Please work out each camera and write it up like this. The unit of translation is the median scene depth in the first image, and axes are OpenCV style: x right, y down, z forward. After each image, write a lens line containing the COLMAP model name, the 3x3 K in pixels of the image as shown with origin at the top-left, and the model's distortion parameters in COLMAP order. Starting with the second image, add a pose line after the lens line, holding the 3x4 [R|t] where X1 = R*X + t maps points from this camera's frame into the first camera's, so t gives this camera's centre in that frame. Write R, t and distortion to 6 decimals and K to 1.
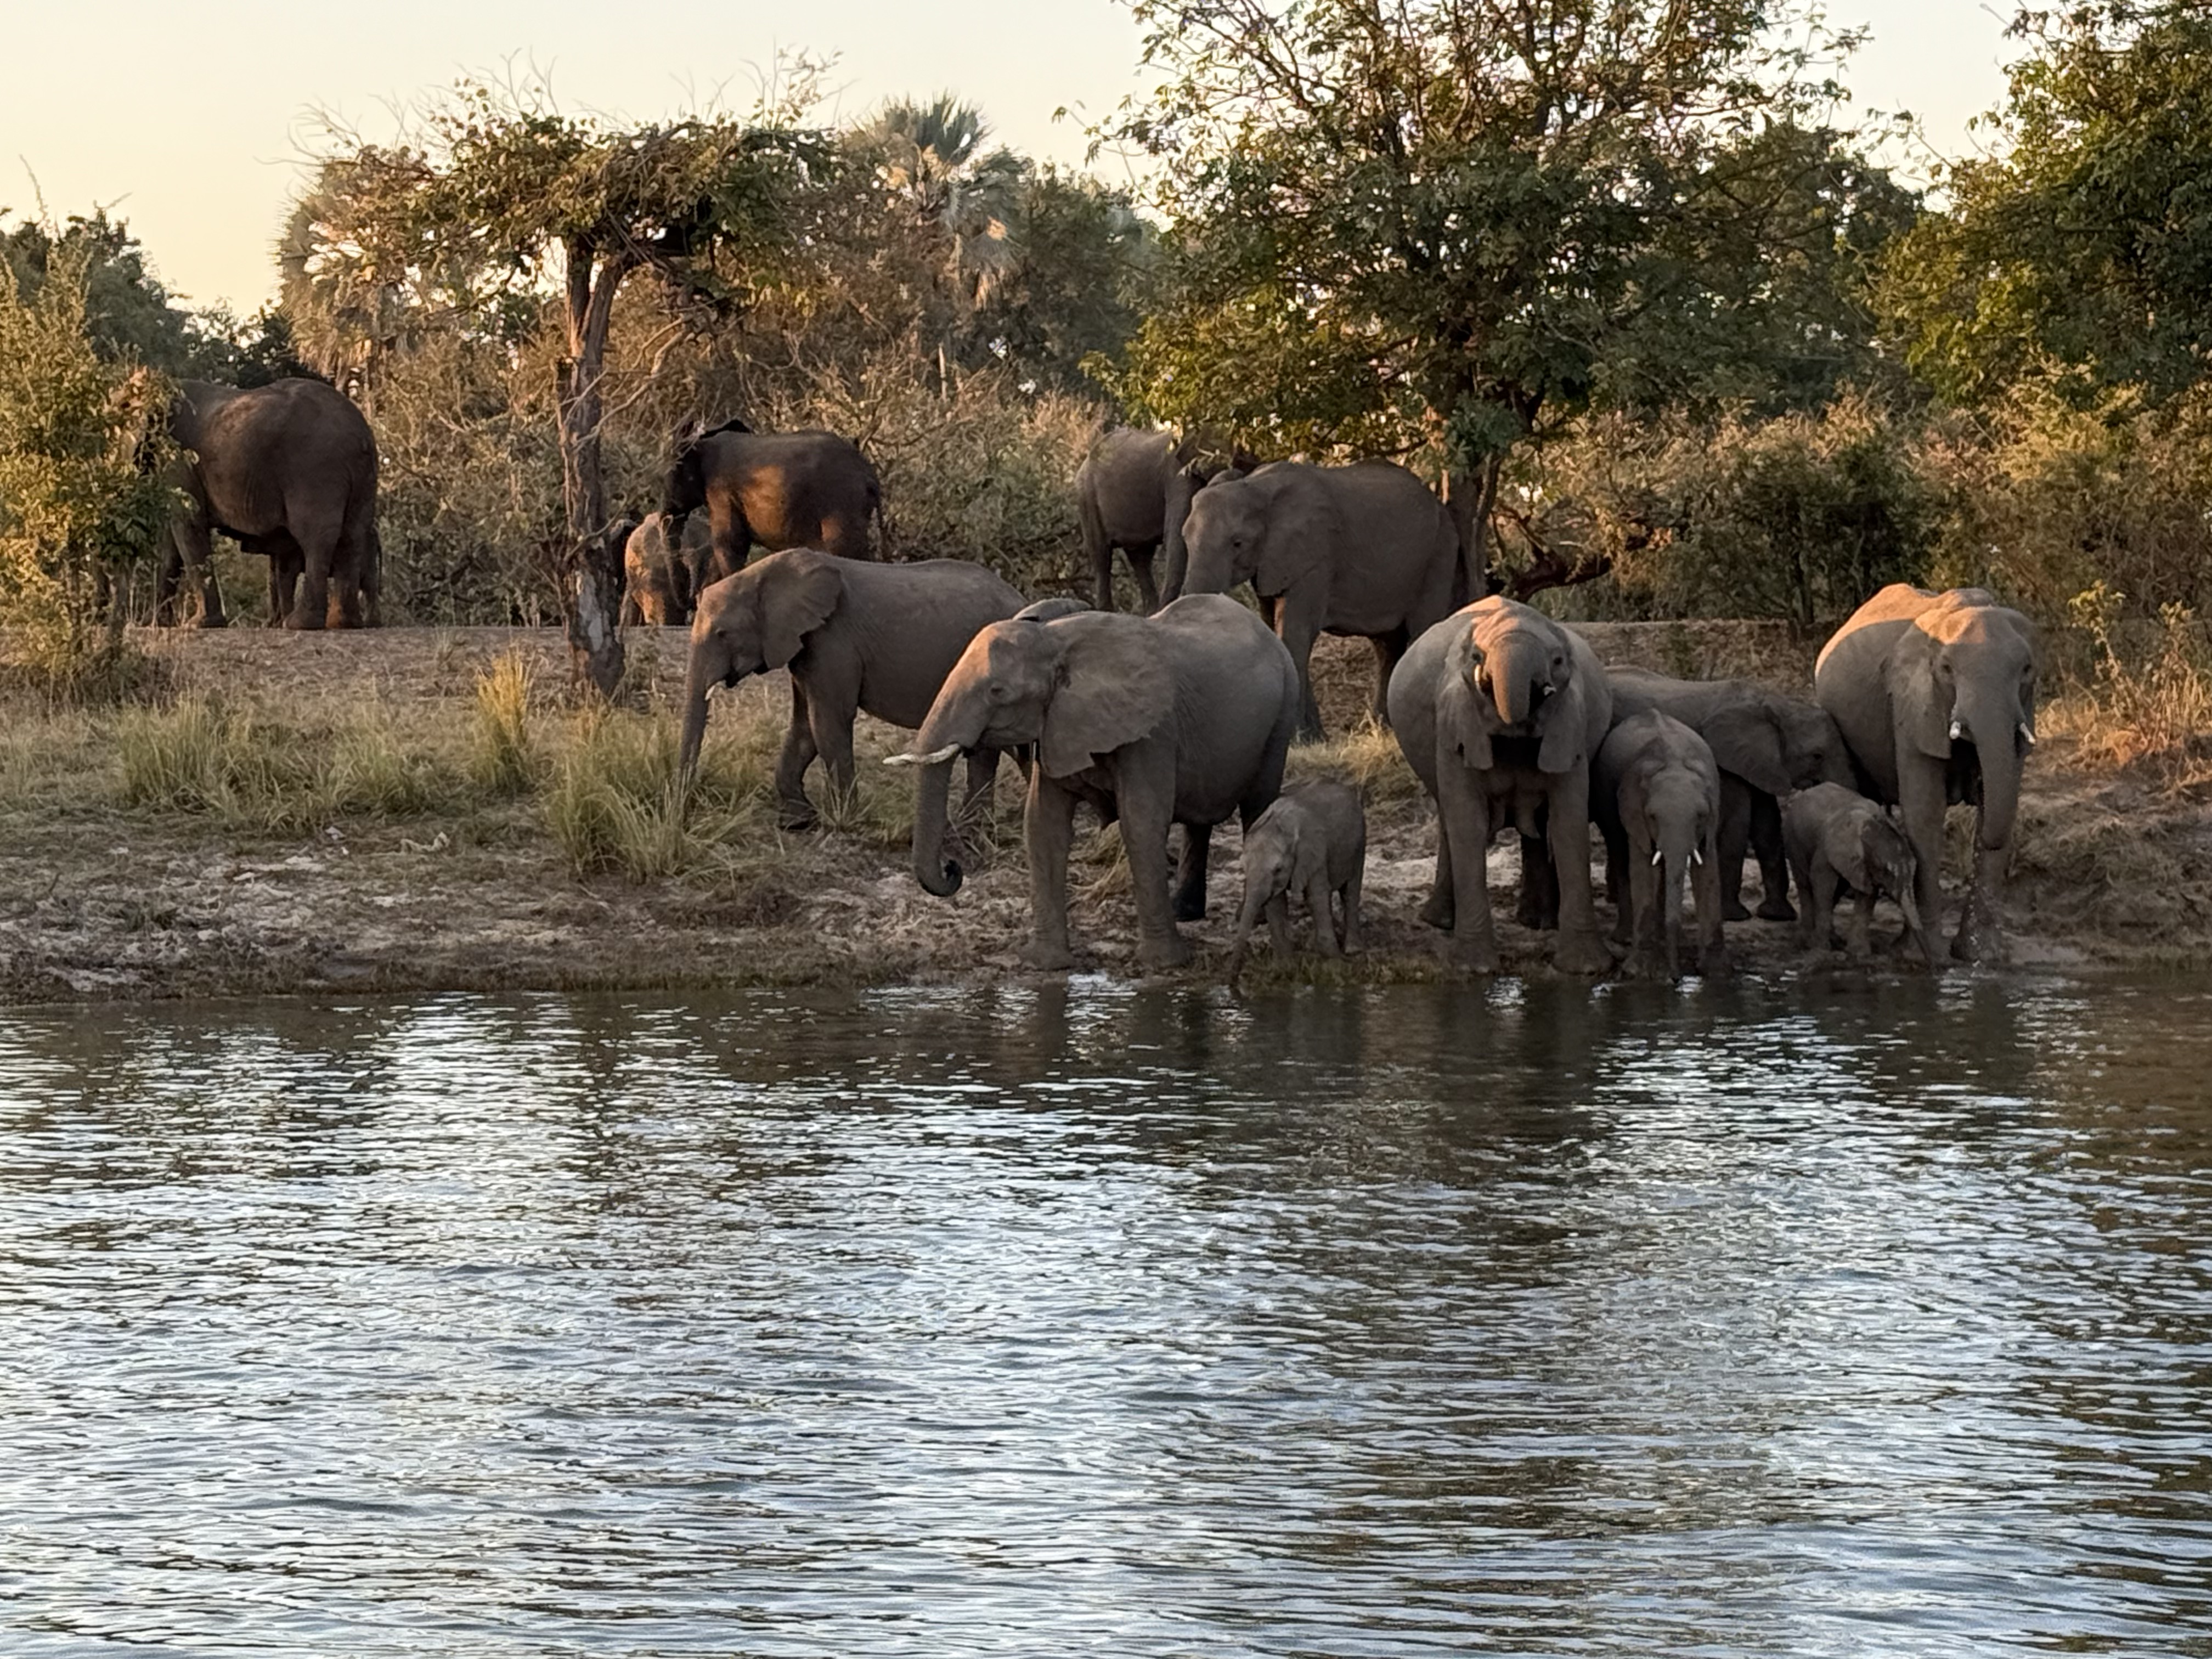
lens RADIAL K [[5853.2, 0, 1106.0], [0, 5853.2, 829.5], [0, 0, 1]] dist [0.097477, 0.414771]
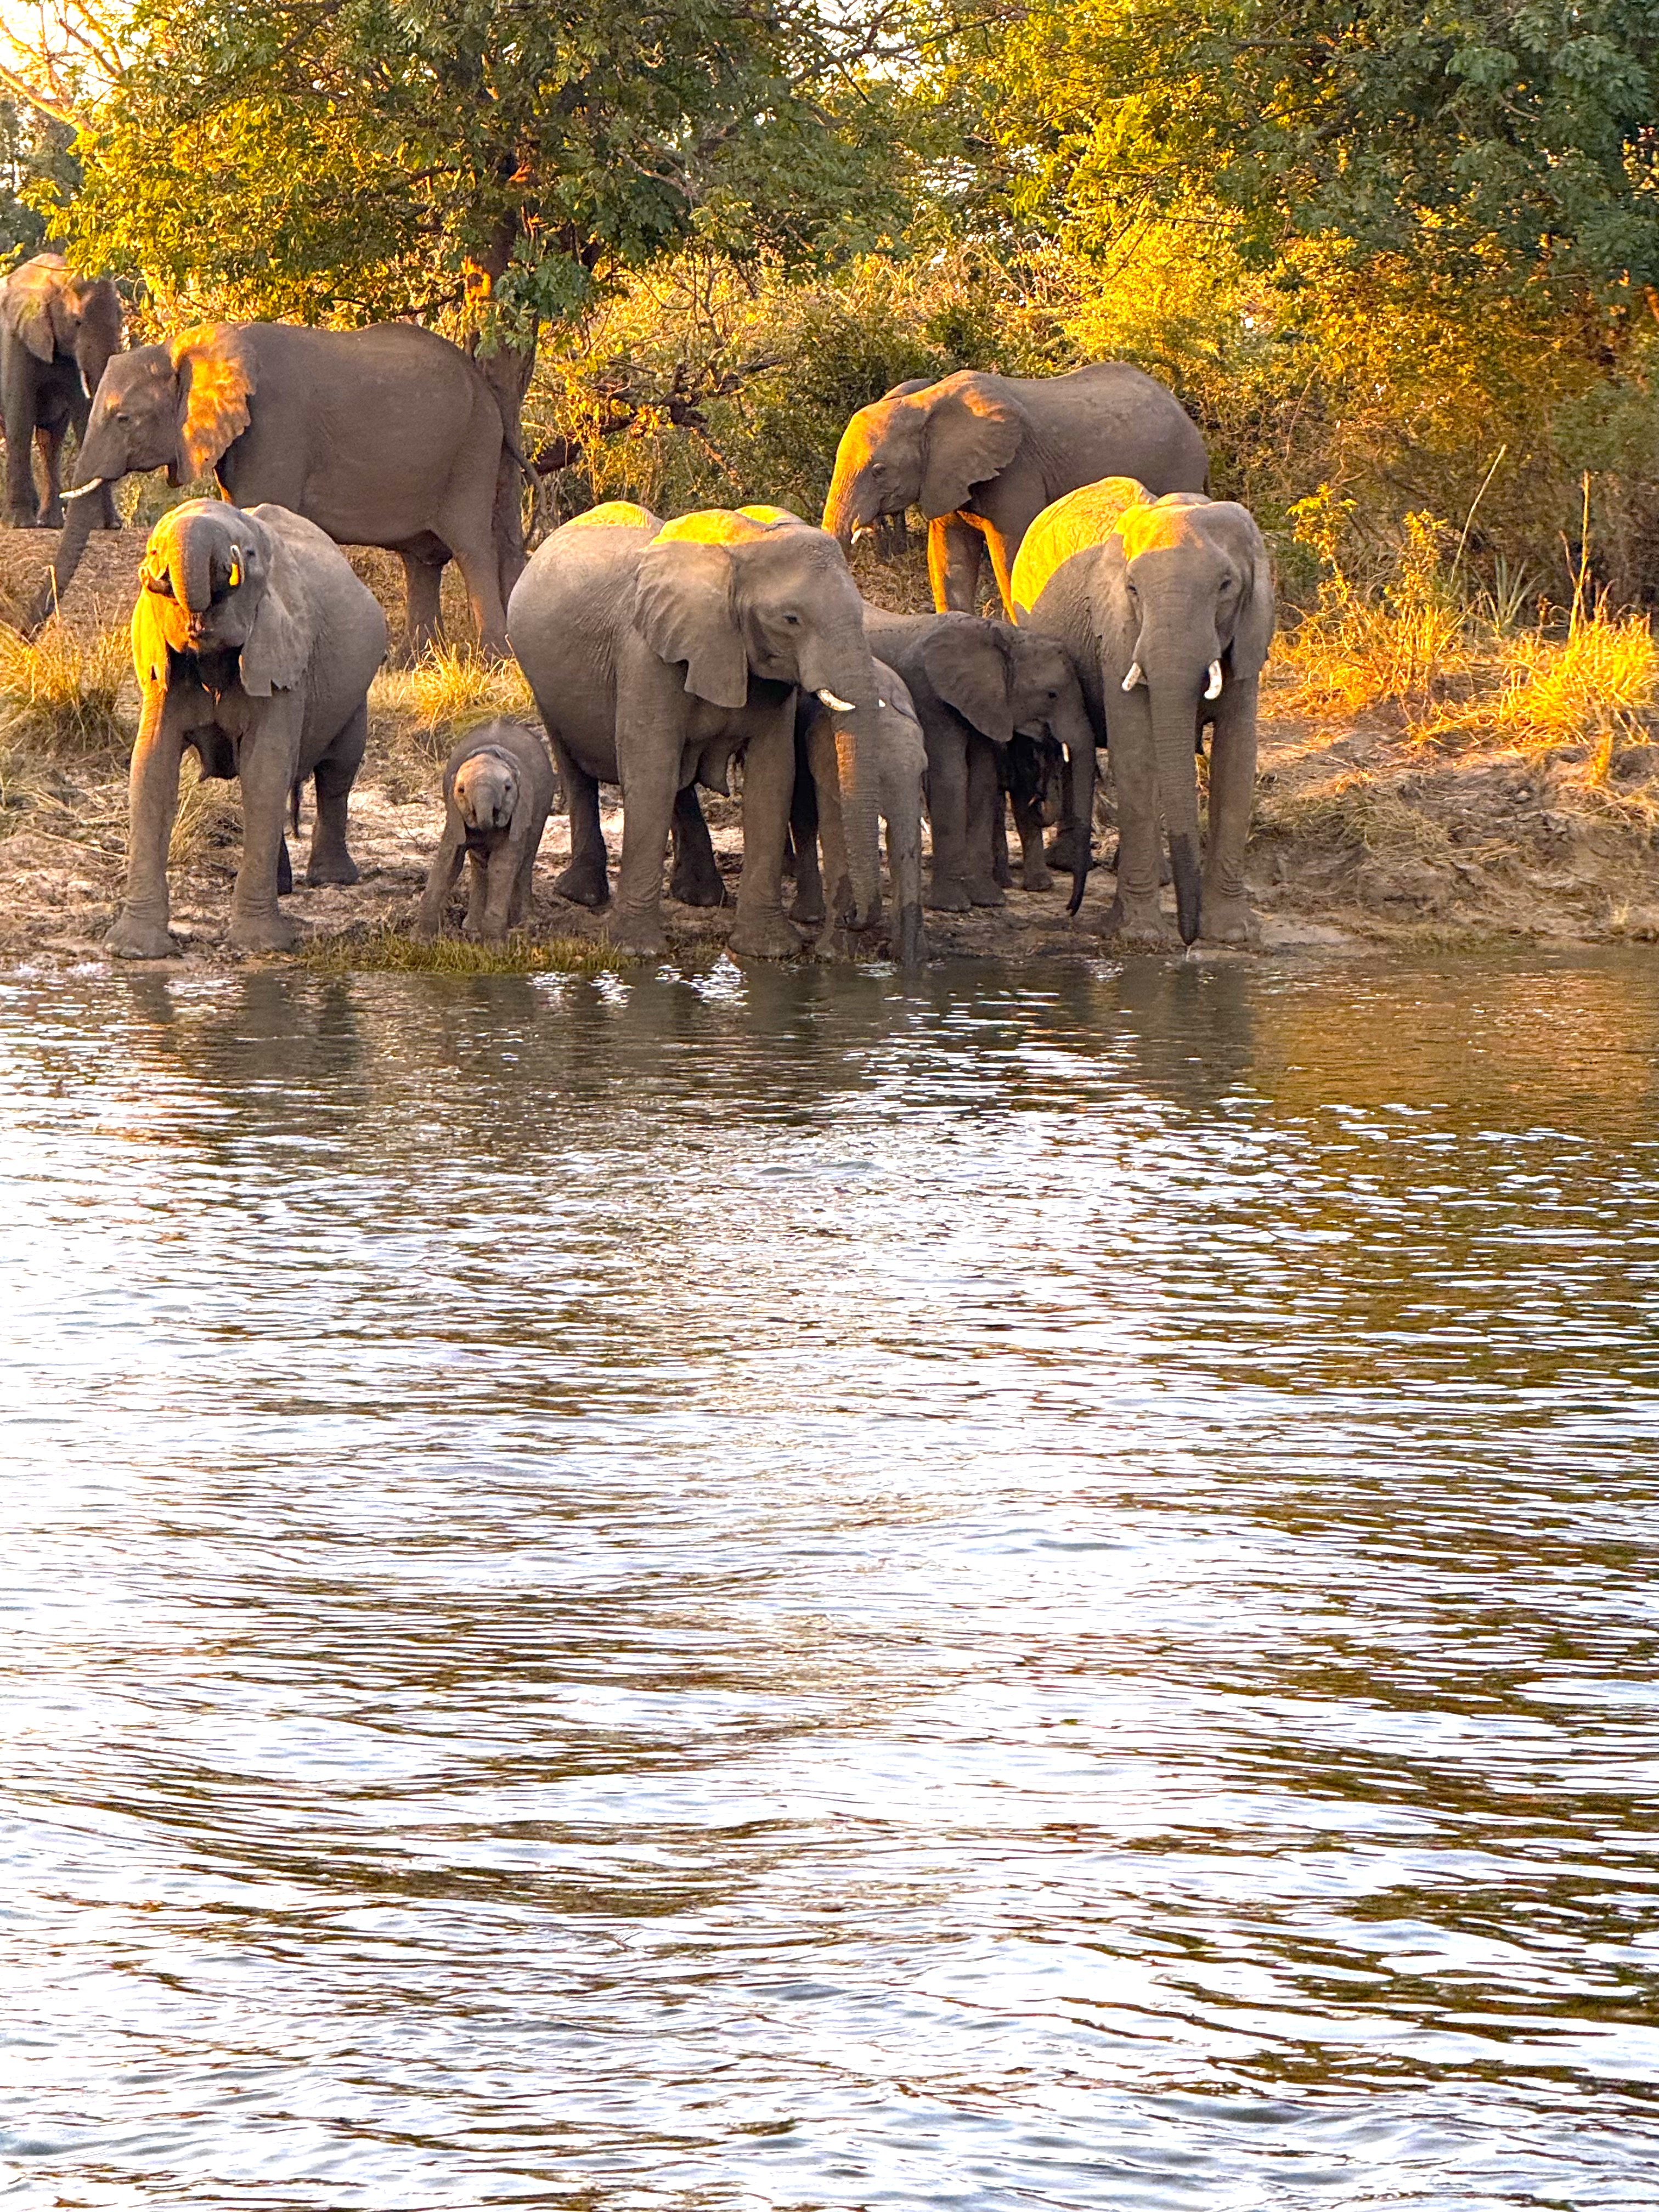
lens RADIAL K [[8385.7, 0, 829.5], [0, 8385.7, 1106.0], [0, 0, 1]] dist [0.089892, 2.764477]
pose [[0.986748, -0.005798, 0.162155, -0.092576], [0.000135, 0.999390, 0.034910, 0.003711], [-0.162259, -0.034426, 0.986148, -0.155201]]
